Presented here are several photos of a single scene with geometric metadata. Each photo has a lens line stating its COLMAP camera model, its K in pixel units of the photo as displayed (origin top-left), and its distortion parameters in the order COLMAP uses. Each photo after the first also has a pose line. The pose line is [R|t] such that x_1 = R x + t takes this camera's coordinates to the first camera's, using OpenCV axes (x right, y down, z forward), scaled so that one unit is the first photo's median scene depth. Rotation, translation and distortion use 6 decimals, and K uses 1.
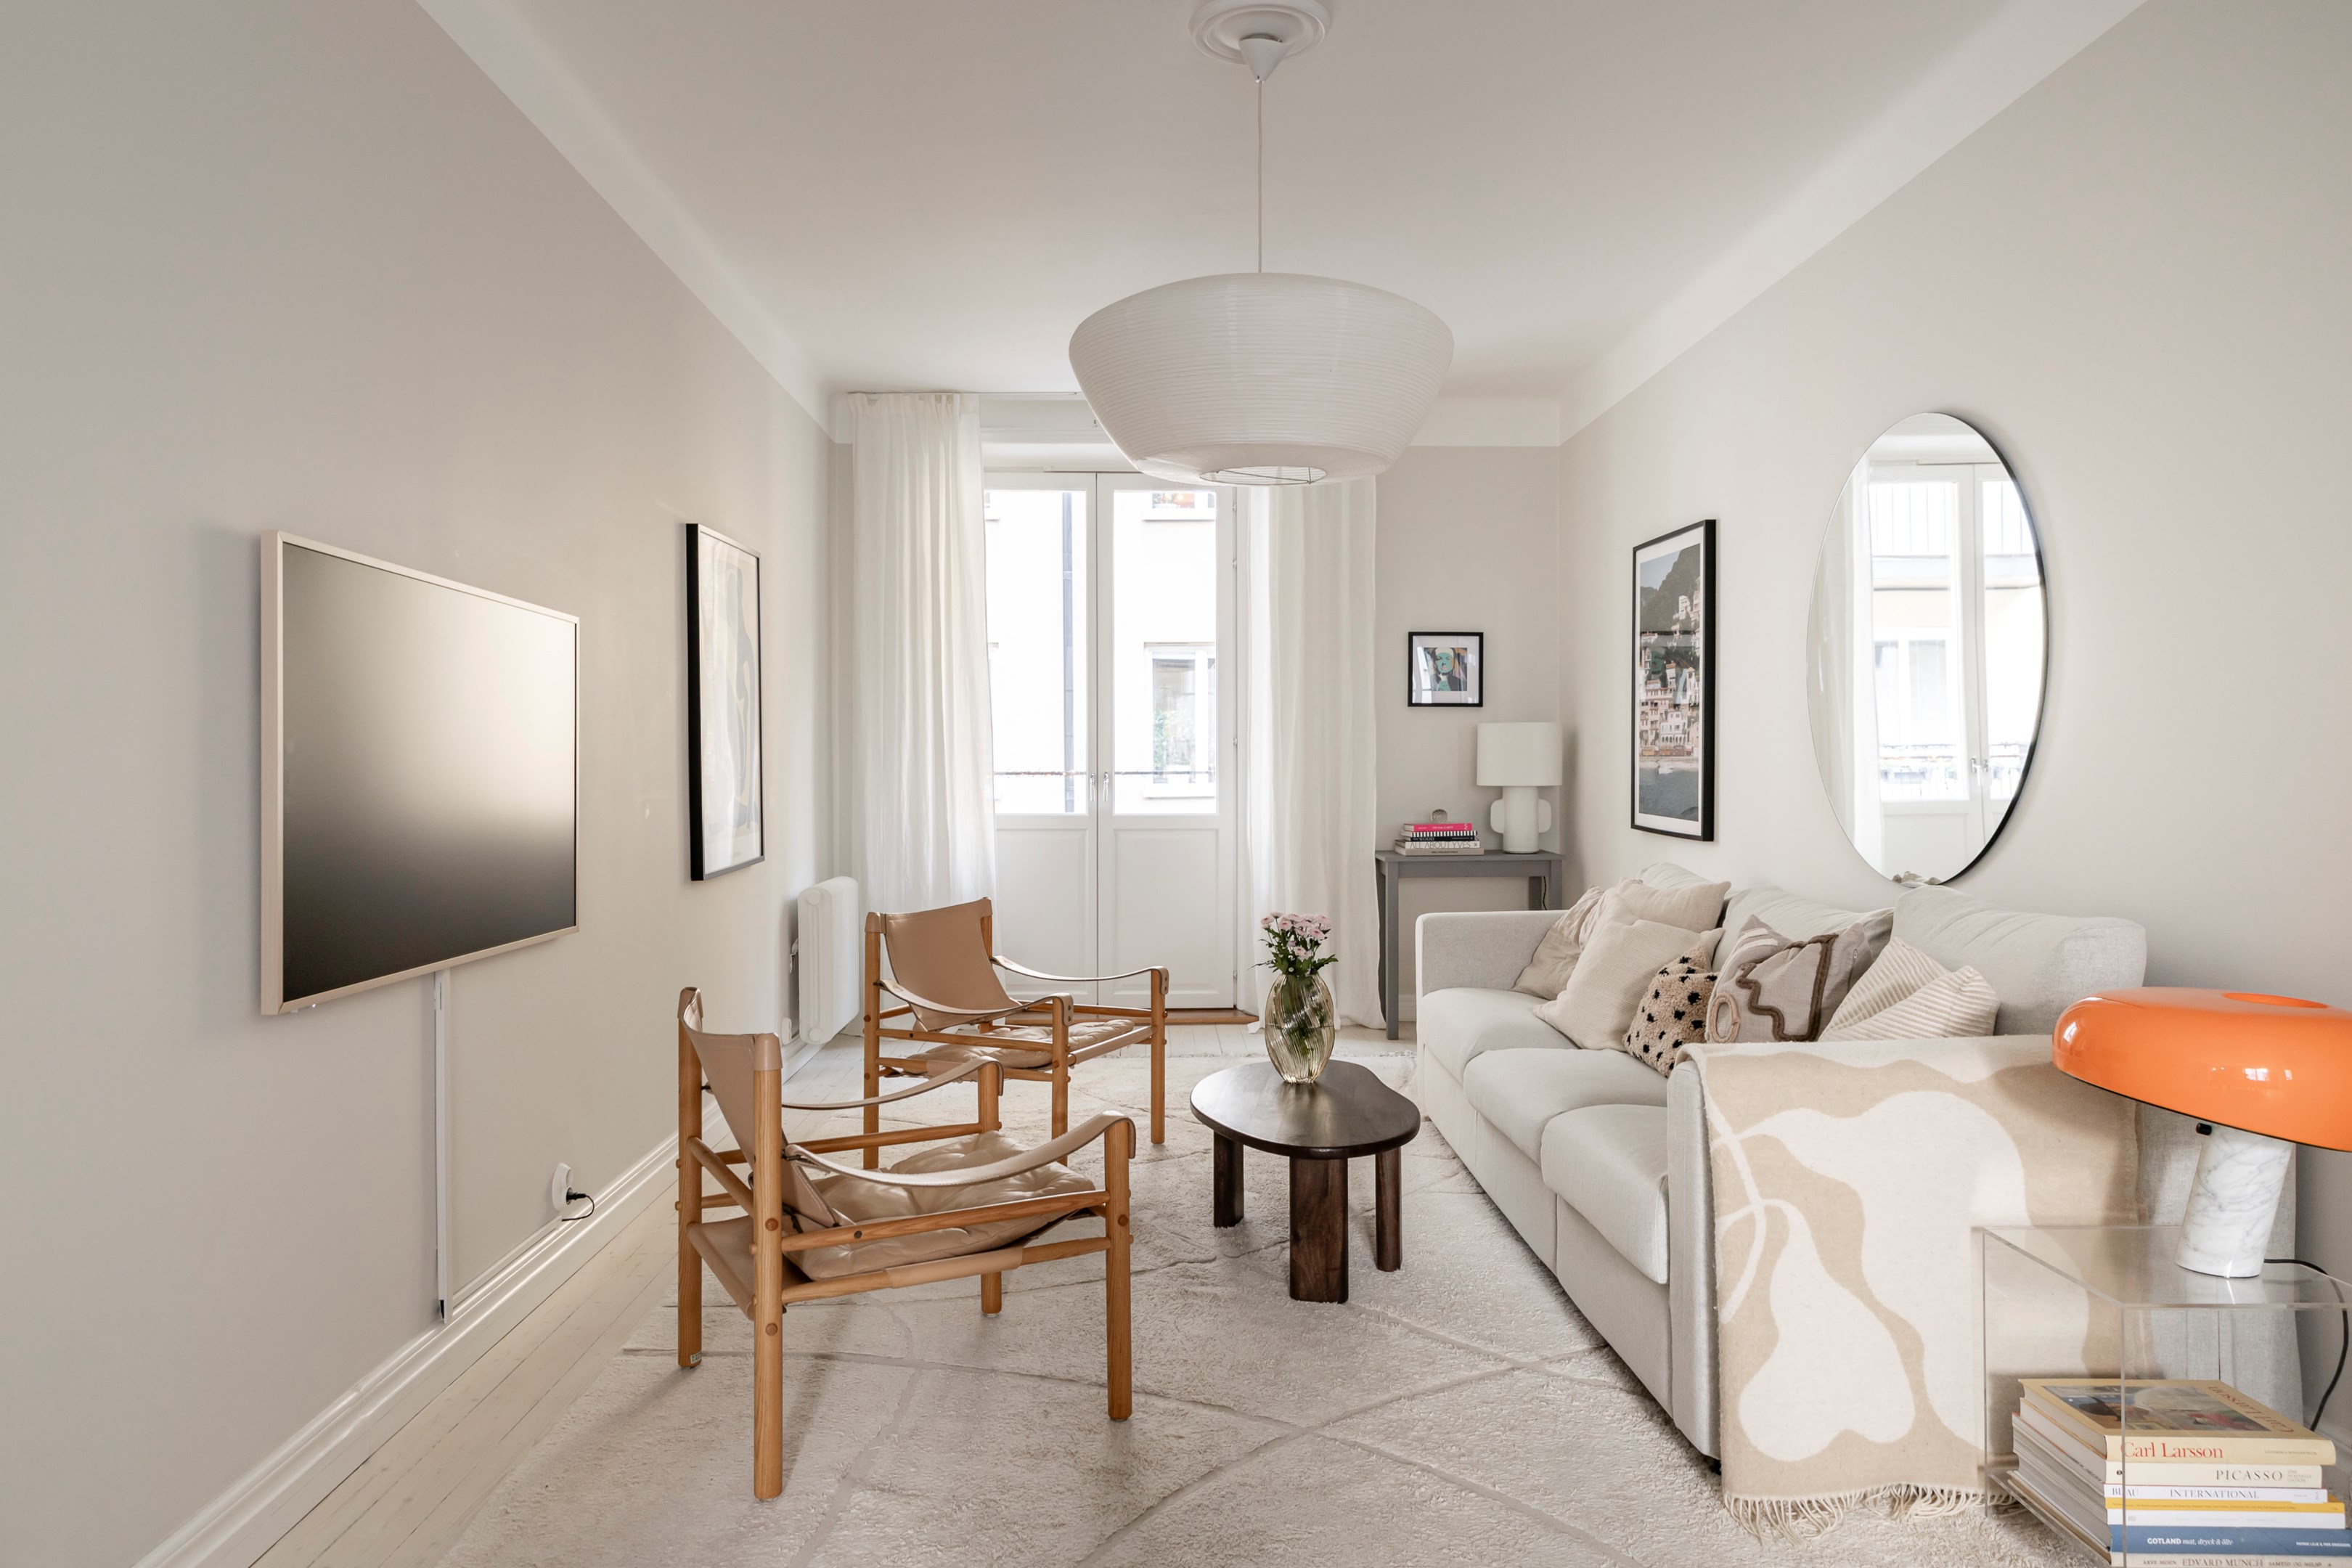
lens RADIAL K [[1551.0, 0, 1177.8], [0, 1551.0, 773.4], [0, 0, 1]] dist [0.007604, 0.004898]
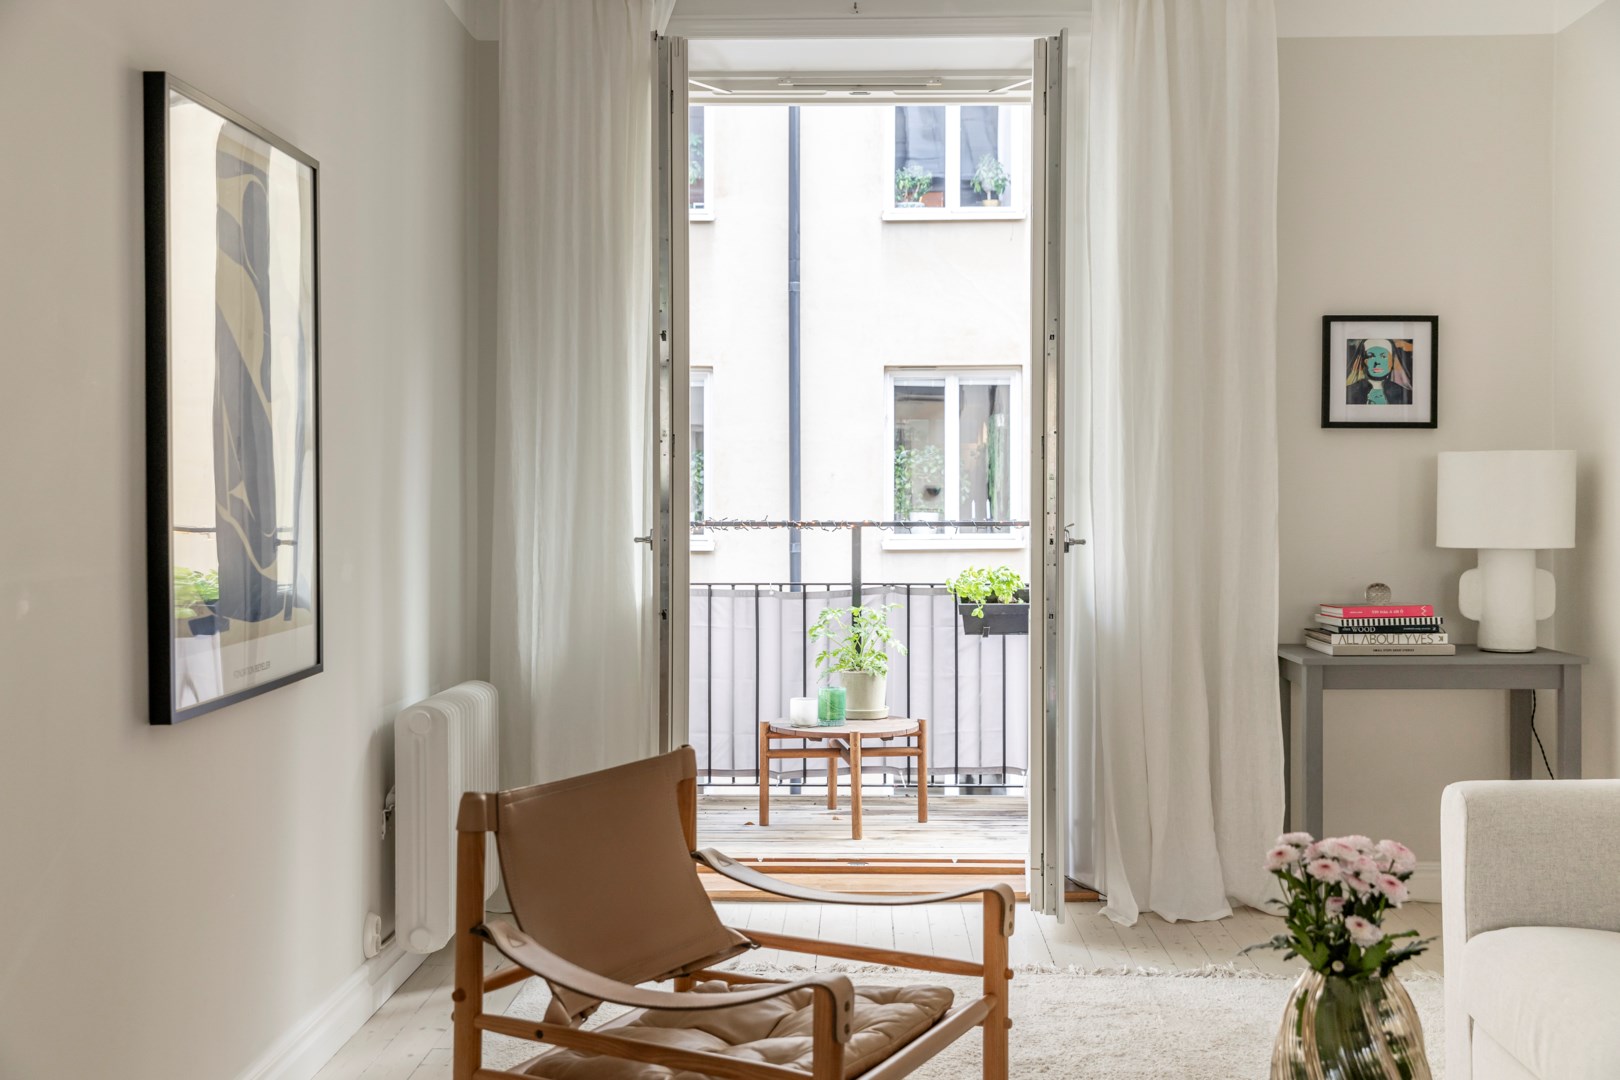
lens RADIAL K [[1629.1, 0, 809.6], [0, 1629.1, 515.8], [0, 0, 1]] dist [-0.001000, -0.003905]
pose [[0.998430, 0.004355, -0.055841, -0.044001], [-0.004467, 0.999988, -0.001888, -0.004069], [0.055833, 0.002135, 0.998438, 0.395649]]
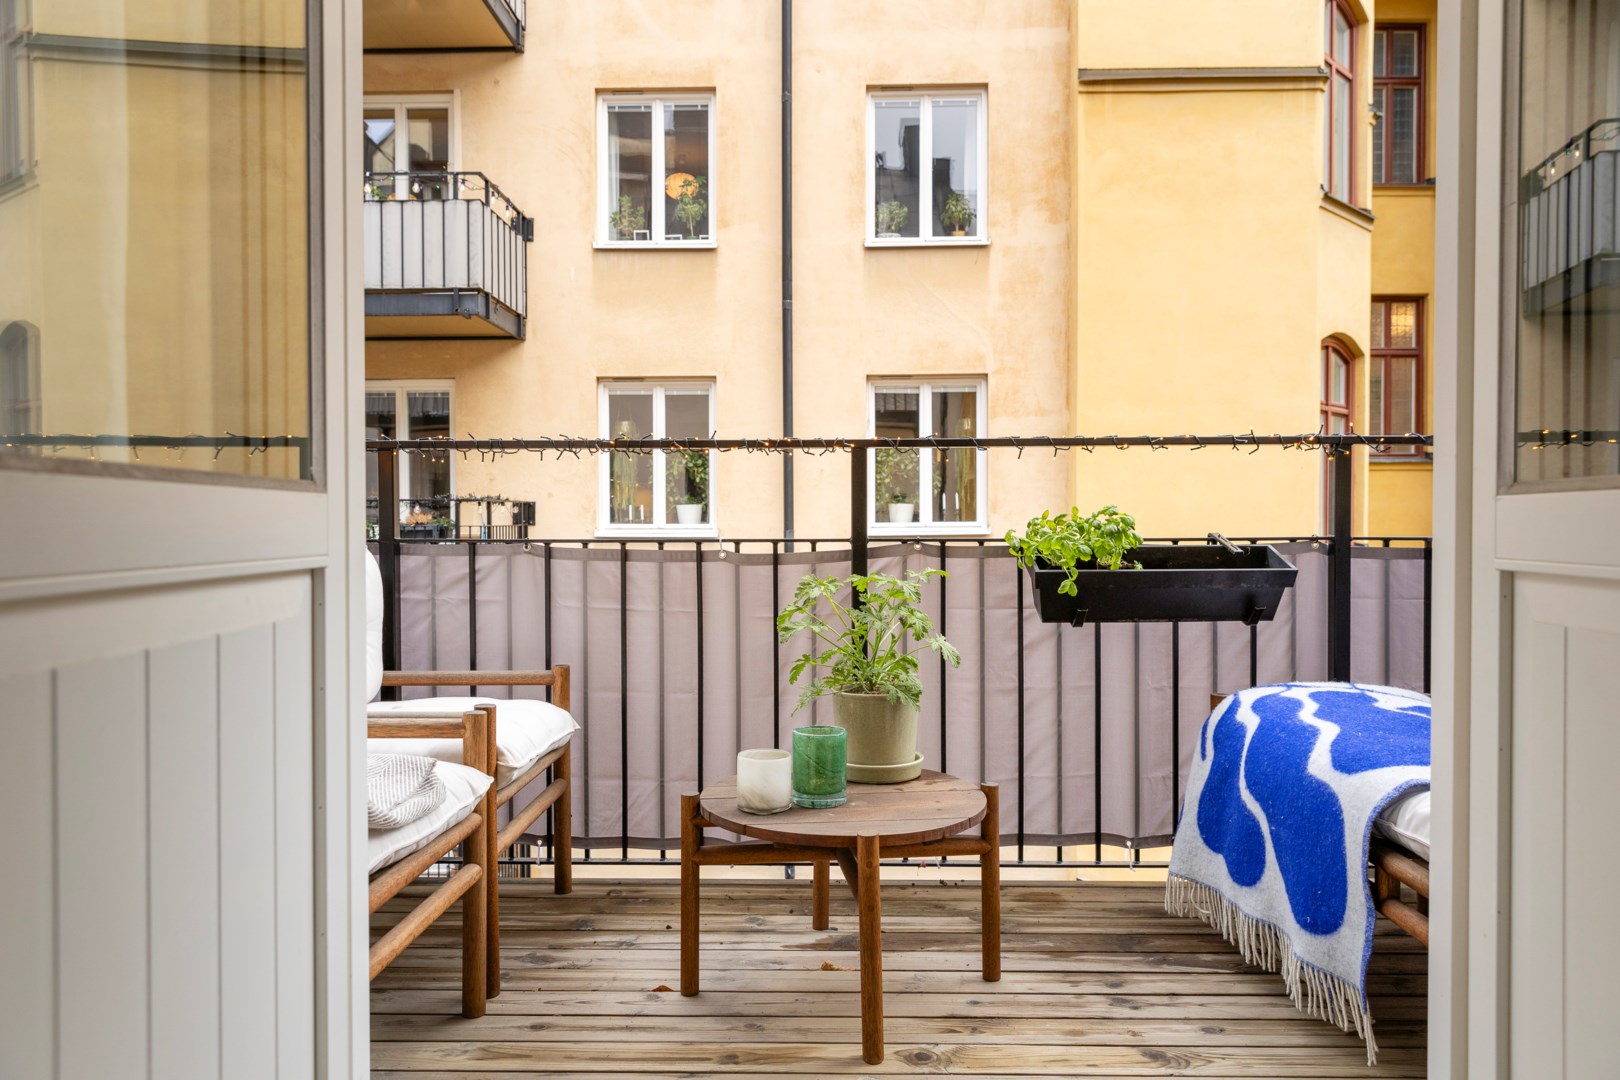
lens RADIAL K [[1068.3, 0, 811.2], [0, 1068.3, 532.7], [0, 0, 1]] dist [0.007604, 0.004898]
pose [[0.998666, 0.002119, -0.051588, -0.075472], [-0.002055, 0.999997, 0.001296, 0.043281], [0.051591, -0.001188, 0.998668, 1.164922]]
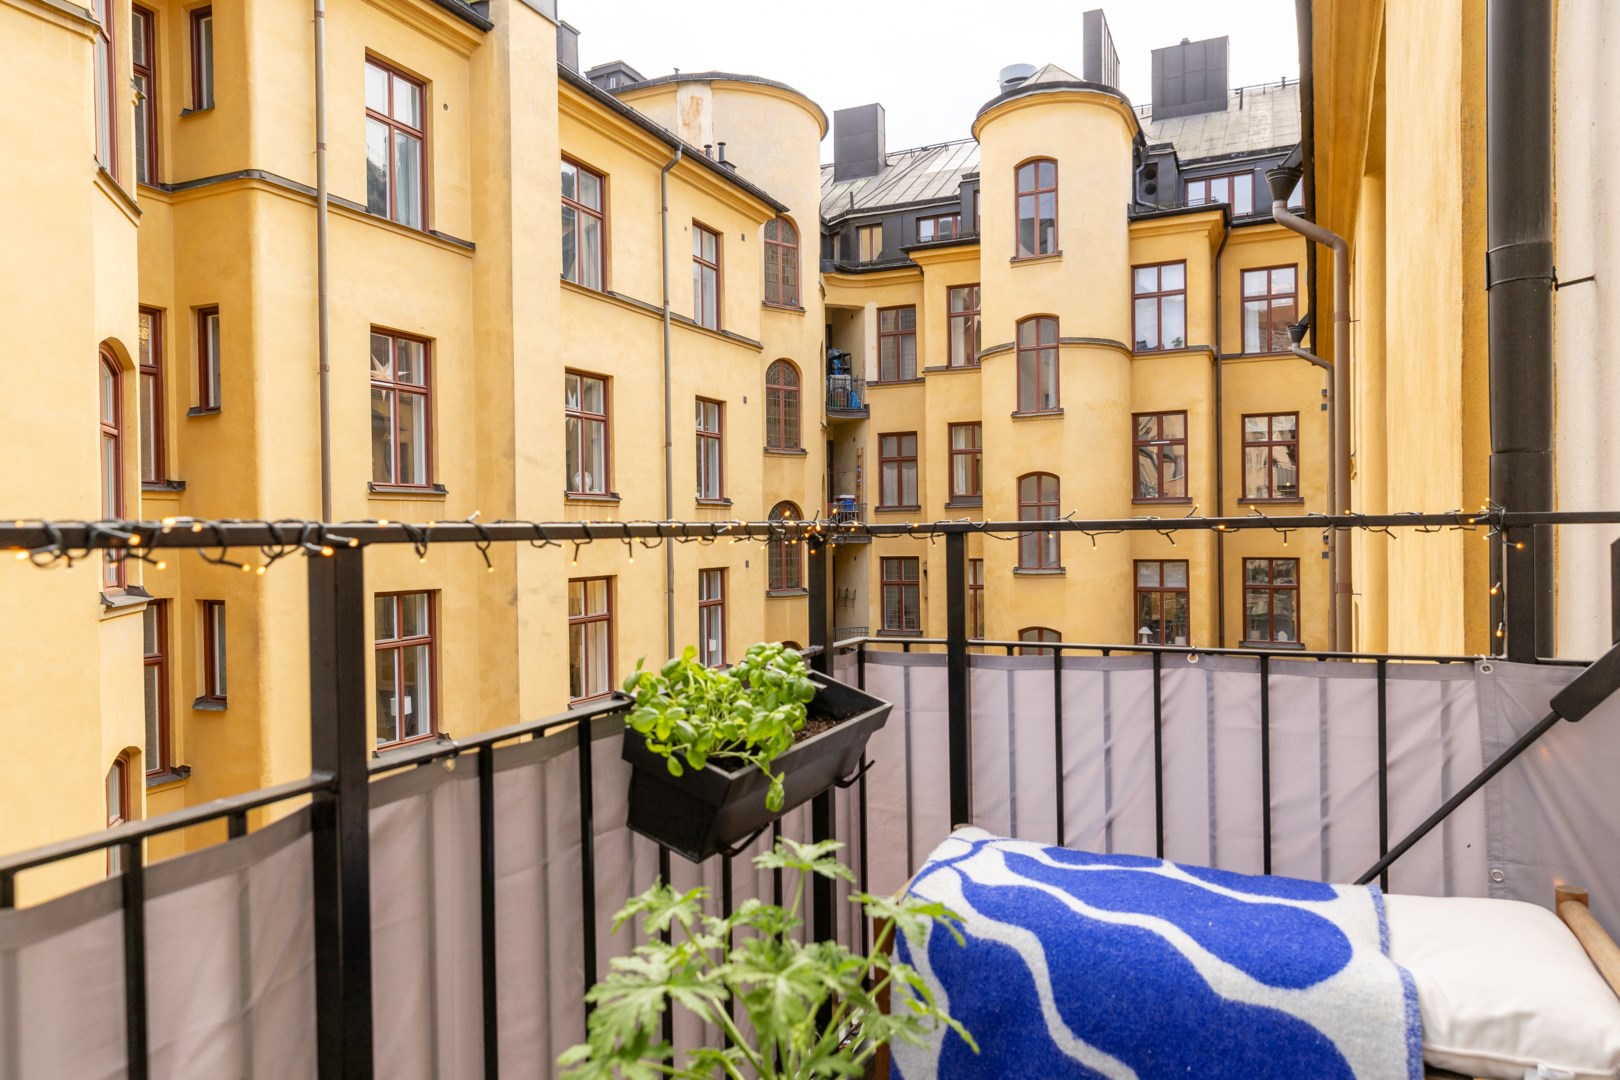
lens RADIAL K [[1068.3, 0, 811.2], [0, 1068.3, 532.7], [0, 0, 1]] dist [0.007604, 0.004898]
pose [[0.440245, 0.000468, 0.897877, -0.230138], [0.014463, 0.999866, -0.007613, 0.001899], [-0.897761, 0.016338, 0.440180, 1.515988]]
